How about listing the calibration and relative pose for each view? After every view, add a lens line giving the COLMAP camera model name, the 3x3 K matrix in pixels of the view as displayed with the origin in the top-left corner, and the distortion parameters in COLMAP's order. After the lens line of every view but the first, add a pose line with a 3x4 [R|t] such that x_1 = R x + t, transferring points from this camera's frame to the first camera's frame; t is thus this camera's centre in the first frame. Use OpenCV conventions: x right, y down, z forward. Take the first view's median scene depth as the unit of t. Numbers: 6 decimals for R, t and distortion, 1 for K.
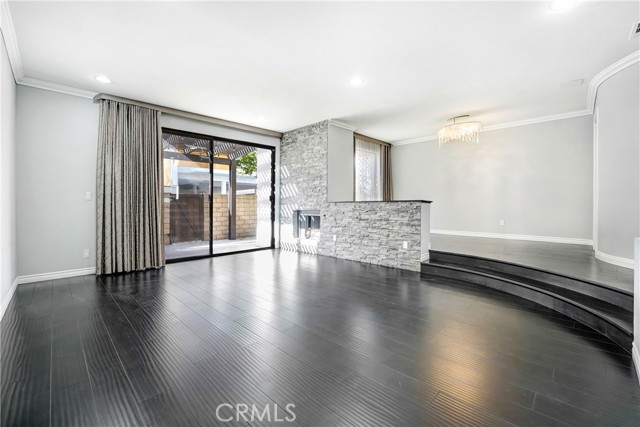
lens RADIAL K [[262.8, 0, 320.2], [0, 262.8, 210.8], [0, 0, 1]] dist [-0.001525, -0.000169]
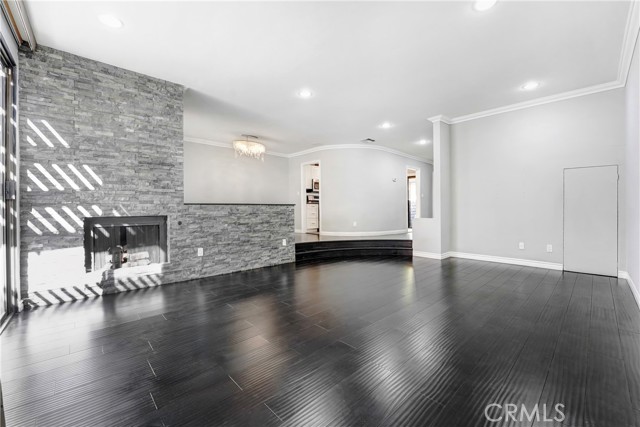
lens RADIAL K [[262.8, 0, 320.3], [0, 262.8, 210.7], [0, 0, 1]] dist [-0.001525, -0.000169]
pose [[0.063408, -0.004239, 0.997979, -0.690634], [0.024234, 0.999703, 0.002706, -0.008094], [-0.997693, 0.024013, 0.063492, 0.635321]]
